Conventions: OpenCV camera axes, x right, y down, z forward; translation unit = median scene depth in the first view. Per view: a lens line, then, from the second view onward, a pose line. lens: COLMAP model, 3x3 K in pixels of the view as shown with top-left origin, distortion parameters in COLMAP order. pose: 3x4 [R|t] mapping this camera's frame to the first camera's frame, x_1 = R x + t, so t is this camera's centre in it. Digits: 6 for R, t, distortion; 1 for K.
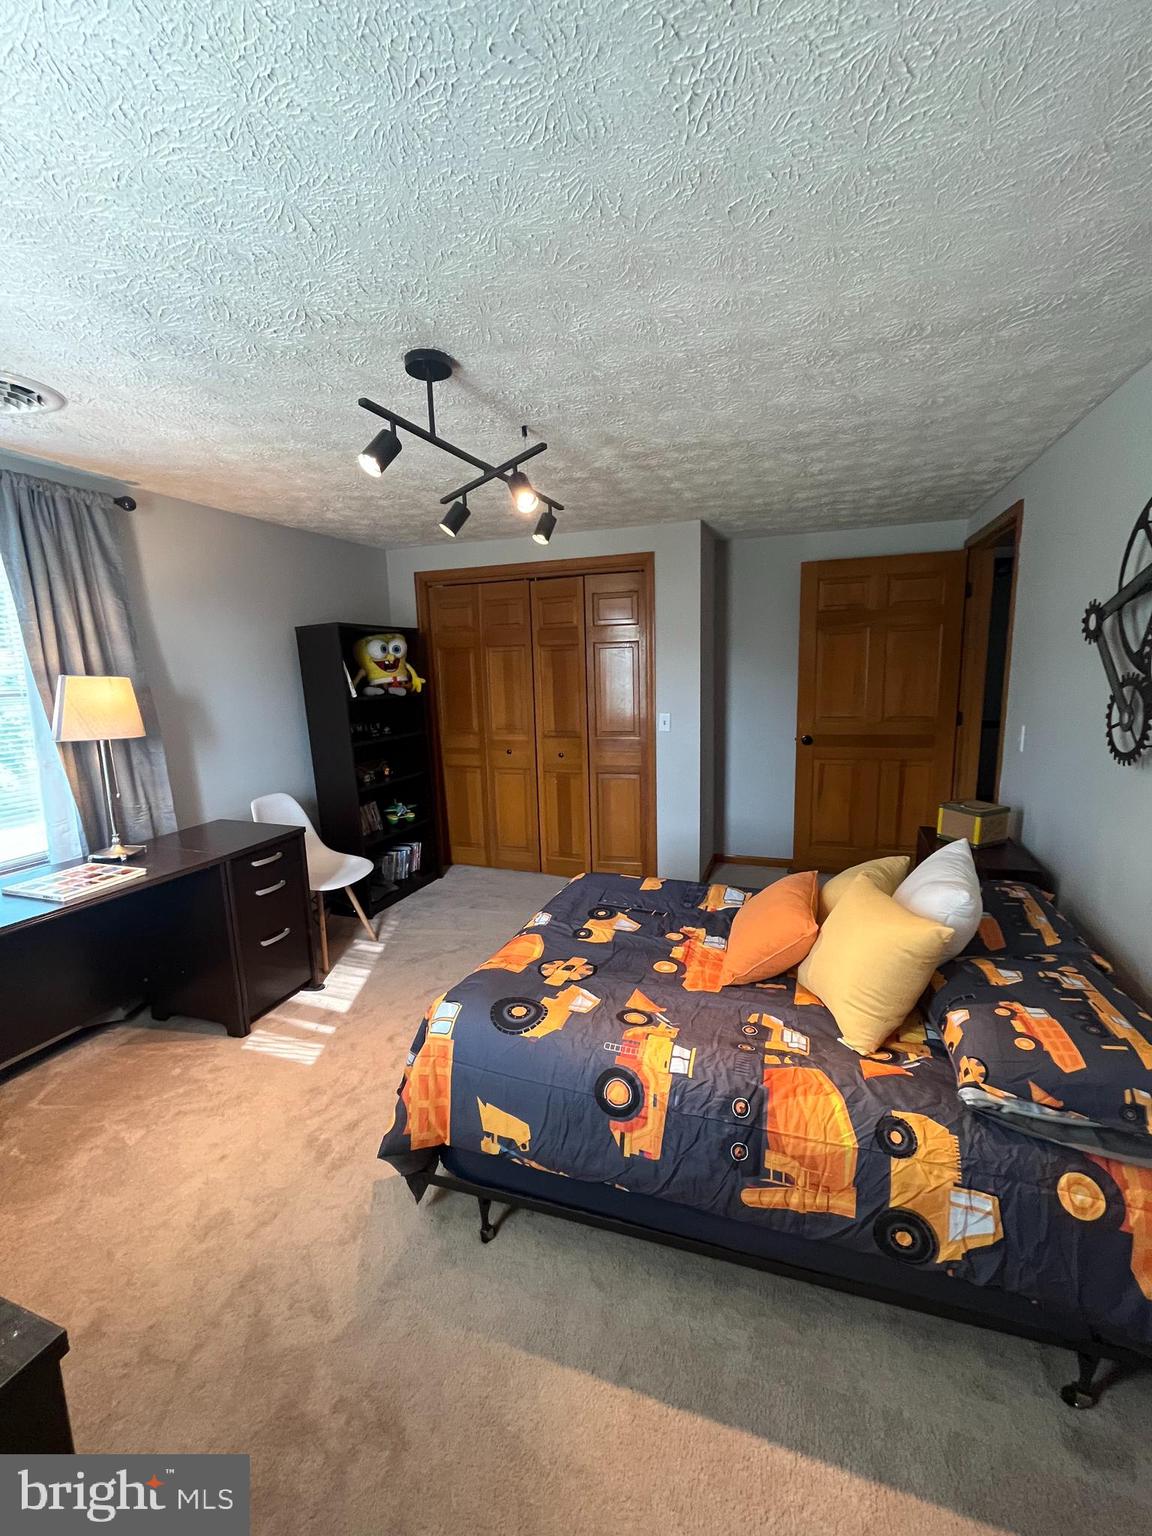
lens RADIAL K [[629.3, 0, 579.6], [0, 629.3, 772.4], [0, 0, 1]] dist [0.000918, 0.000160]
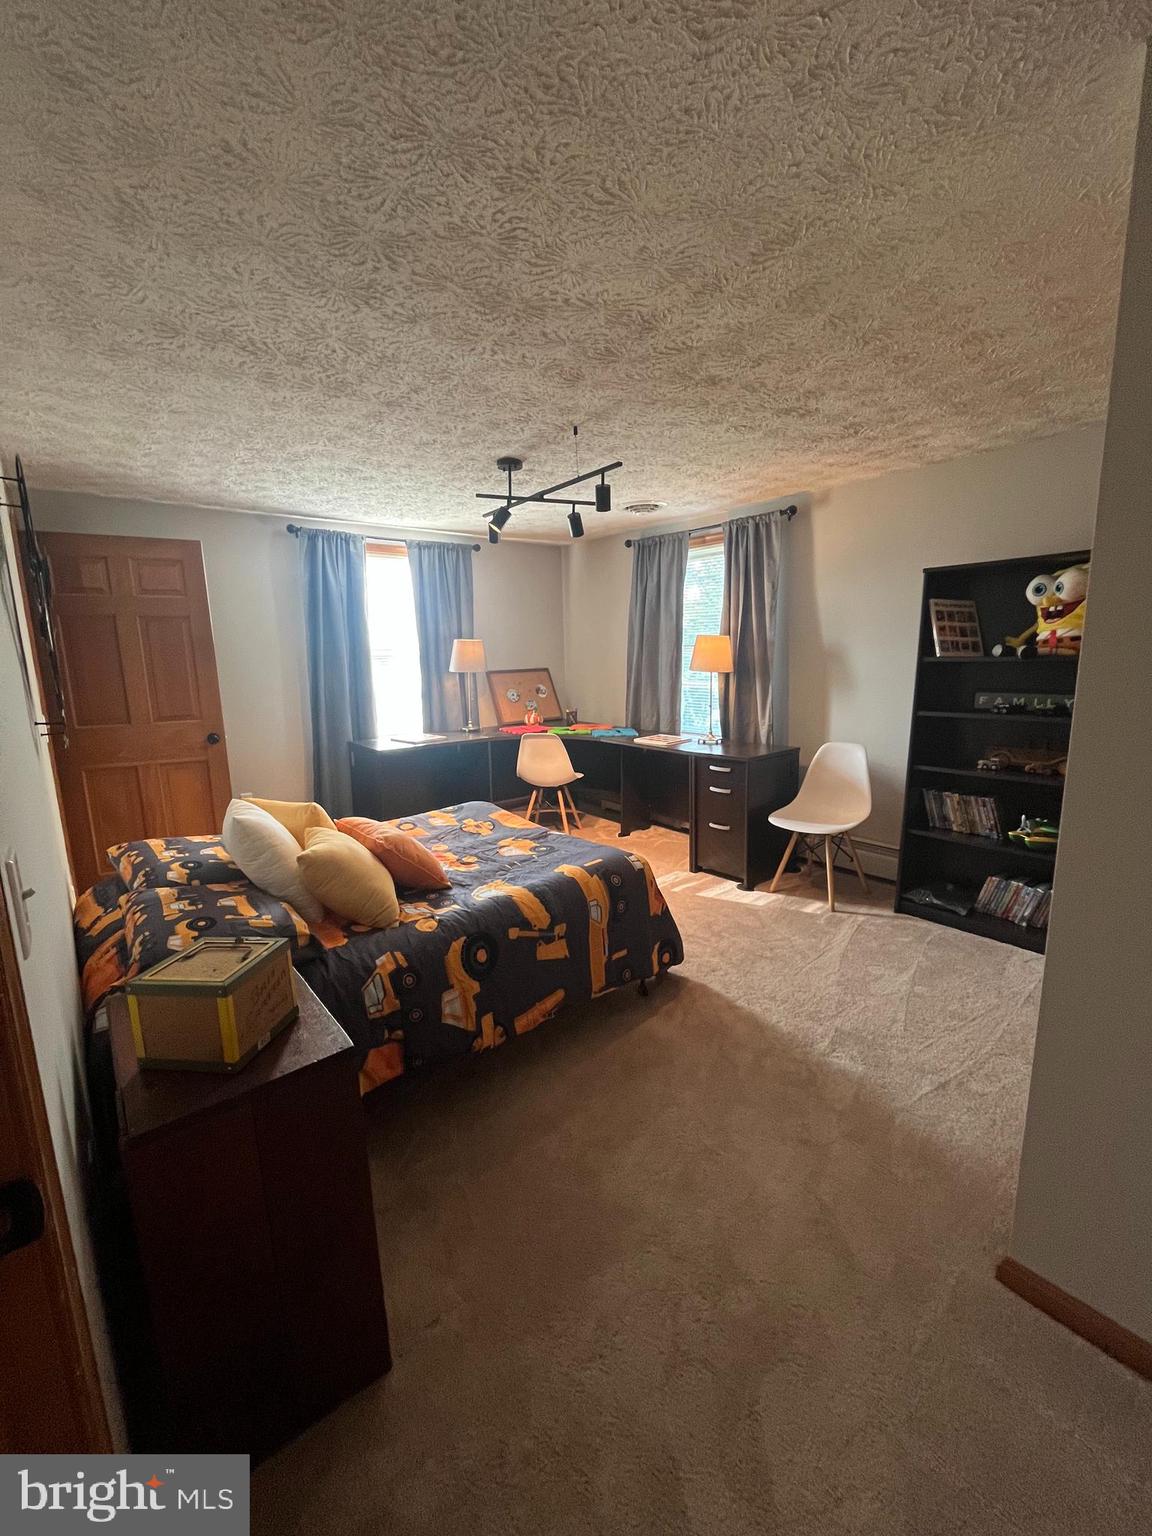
lens RADIAL K [[629.3, 0, 571.0], [0, 629.3, 770.3], [0, 0, 1]] dist [0.000918, 0.000160]
pose [[-0.524853, 0.188026, -0.830166, 0.743059], [-0.106542, 0.953115, 0.283231, -0.194467], [0.844499, 0.237102, -0.480213, 1.238902]]
